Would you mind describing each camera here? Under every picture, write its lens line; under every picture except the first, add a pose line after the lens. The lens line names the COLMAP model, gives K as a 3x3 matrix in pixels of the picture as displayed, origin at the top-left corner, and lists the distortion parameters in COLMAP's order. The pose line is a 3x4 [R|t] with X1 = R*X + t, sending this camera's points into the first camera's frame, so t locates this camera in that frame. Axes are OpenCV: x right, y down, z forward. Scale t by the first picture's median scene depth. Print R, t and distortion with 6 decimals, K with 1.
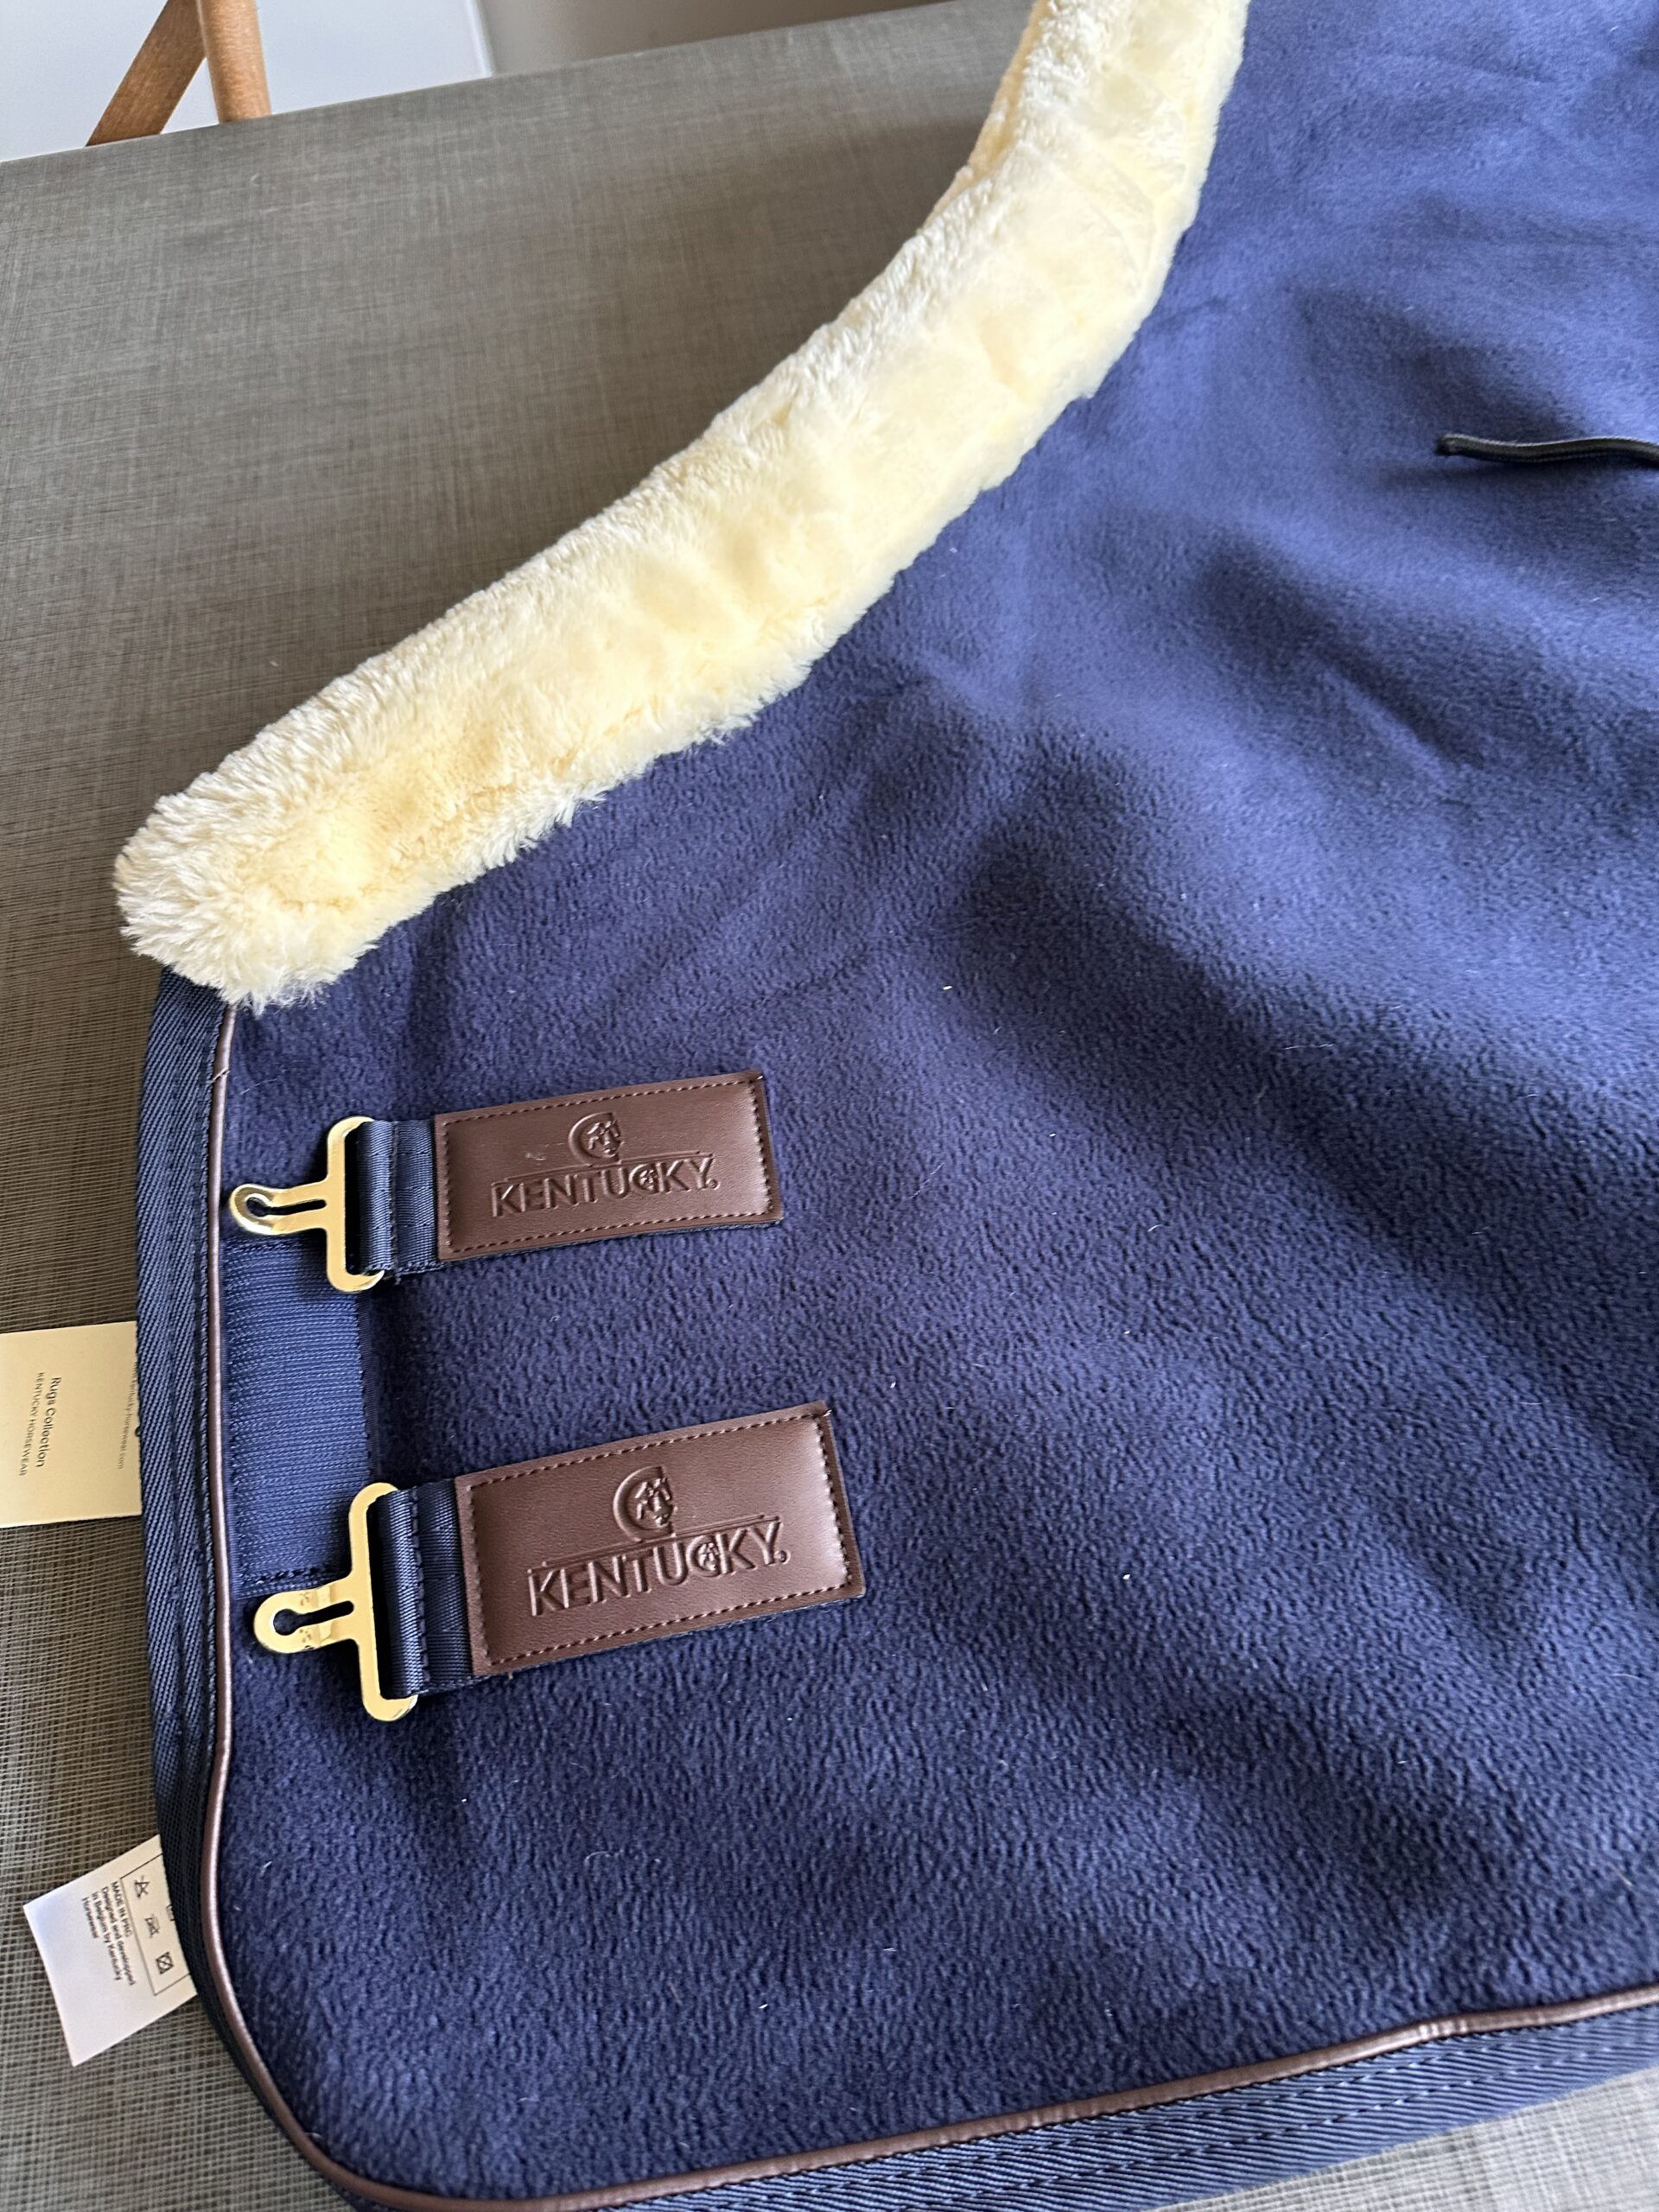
lens RADIAL K [[1528.9, 0, 824.4], [0, 1528.9, 1104.5], [0, 0, 1]] dist [-0.001462, -0.009011]
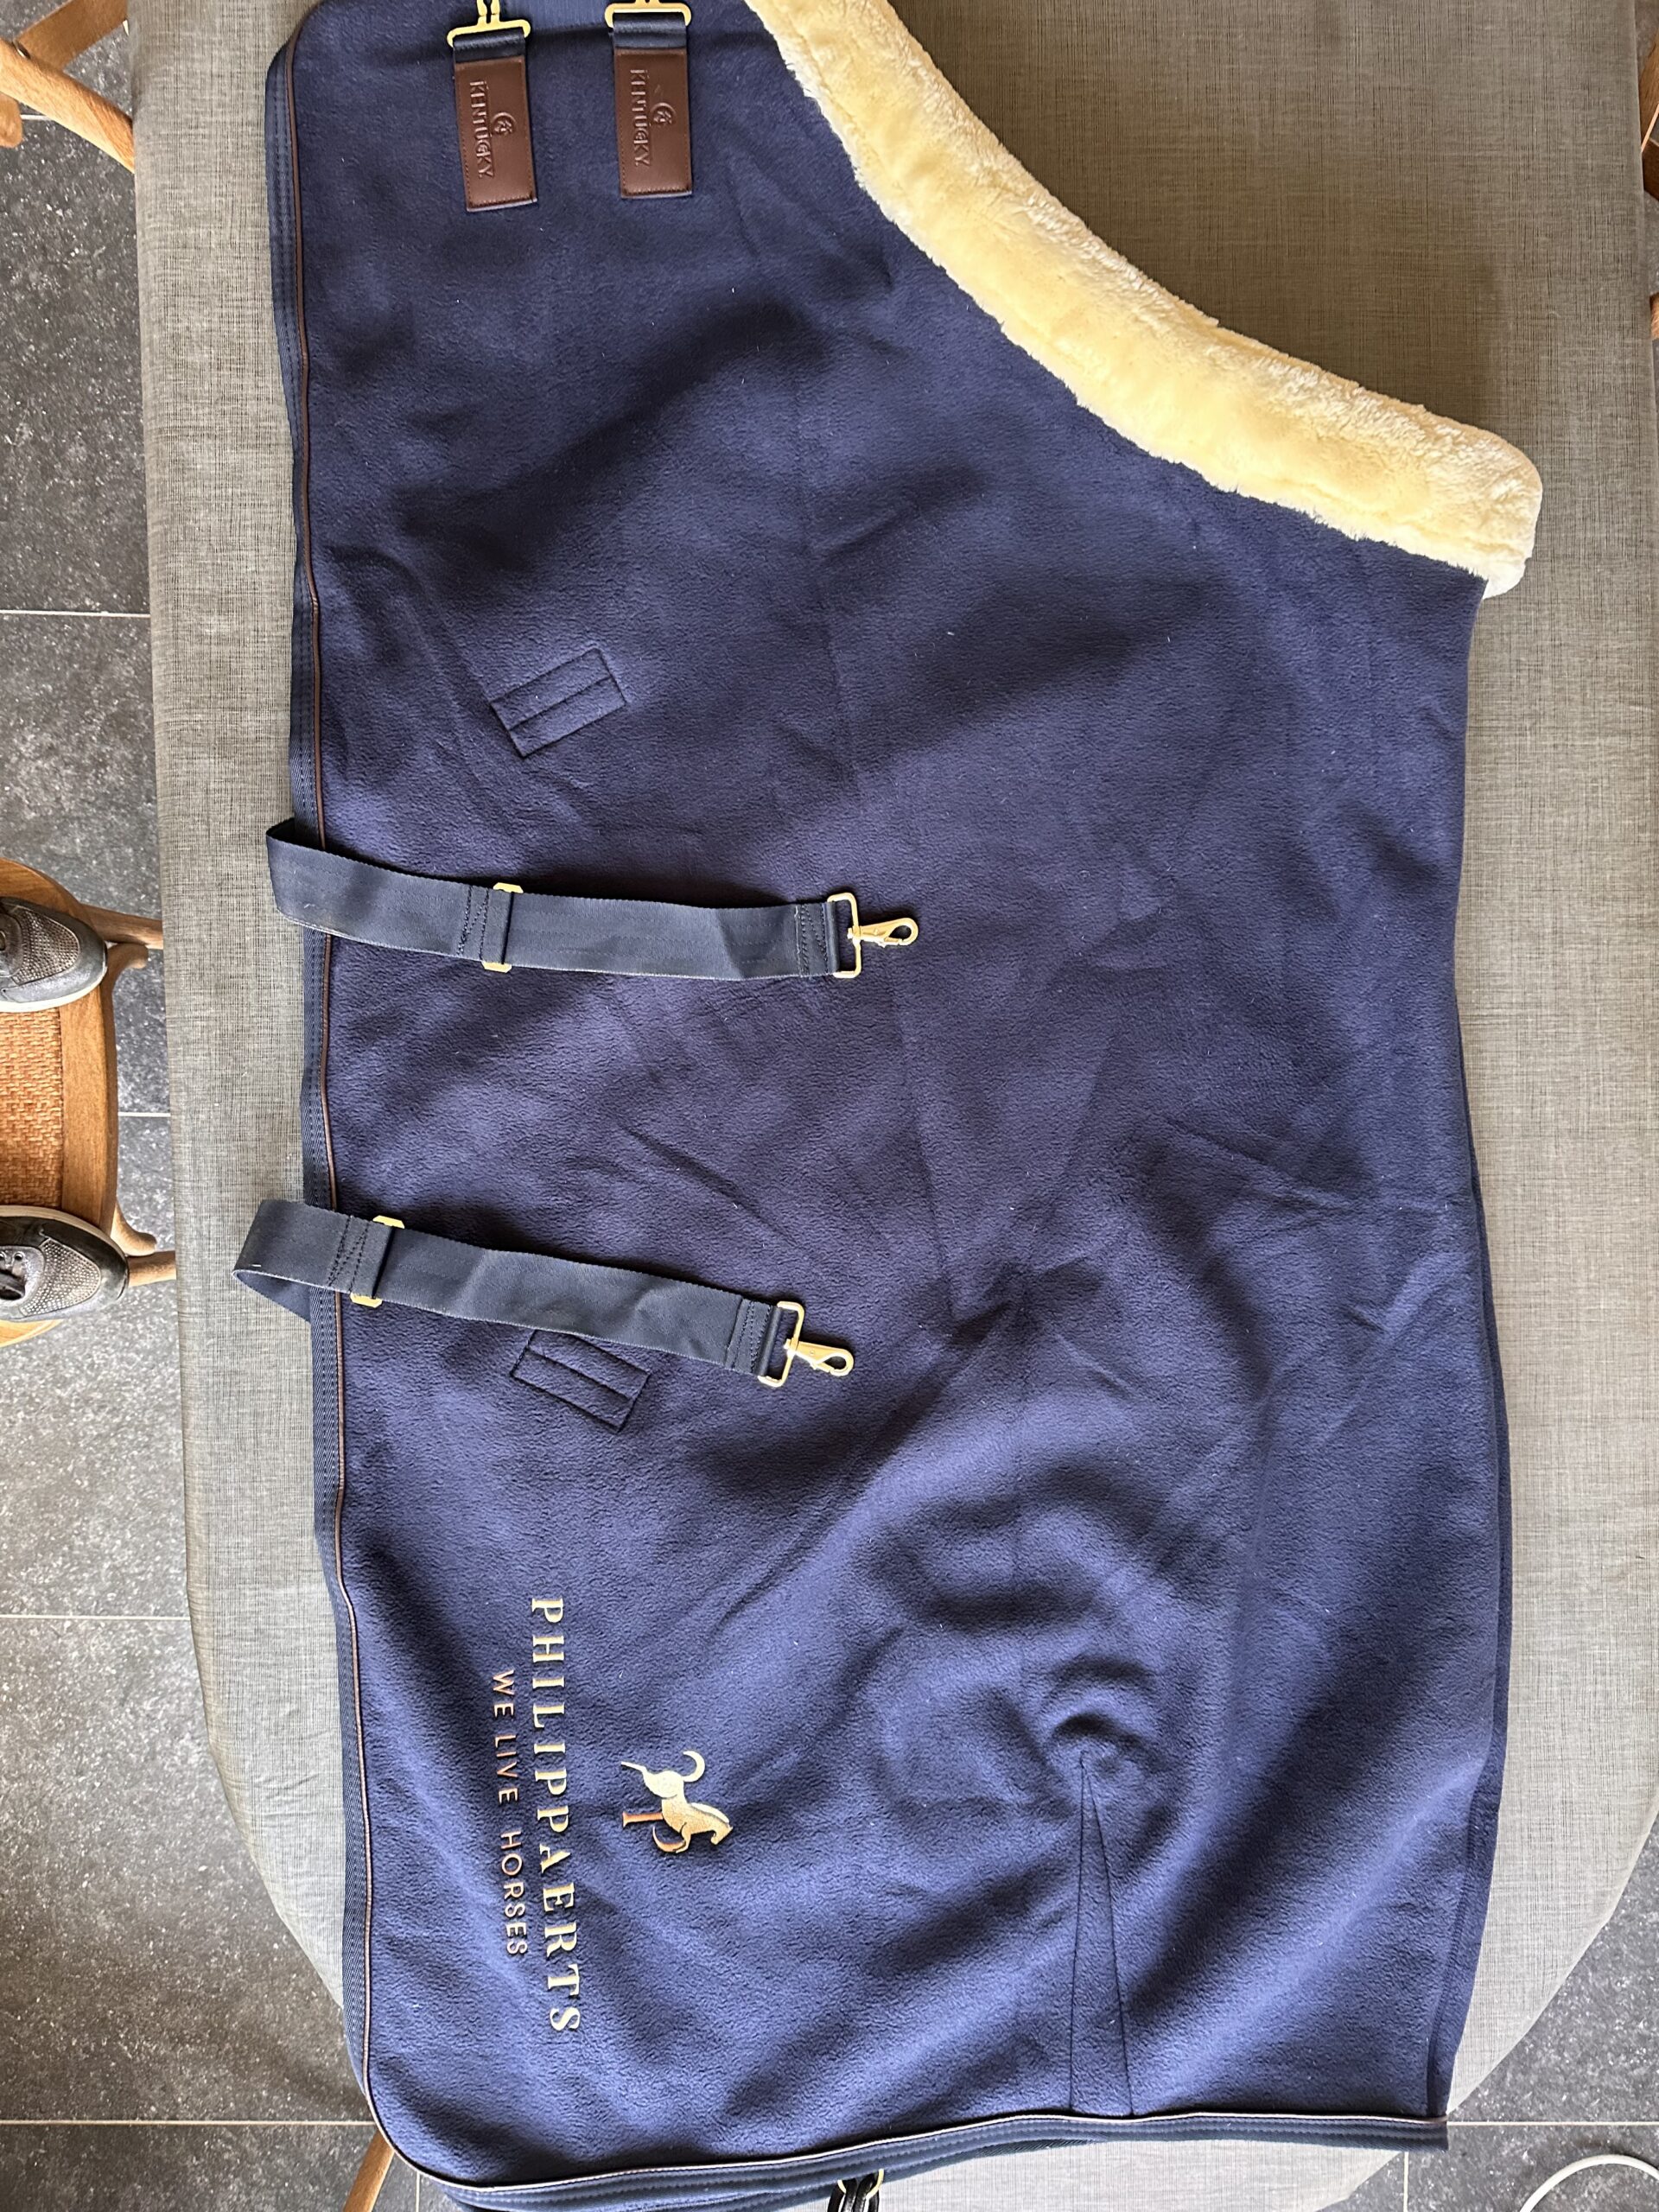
lens RADIAL K [[1528.9, 0, 829.8], [0, 1528.9, 1107.6], [0, 0, 1]] dist [-0.001462, -0.009011]
pose [[-0.112458, 0.991945, 0.058301, 1.219218], [-0.874452, -0.126661, 0.468284, -1.519771], [0.471897, 0.001681, 0.881652, -0.965476]]
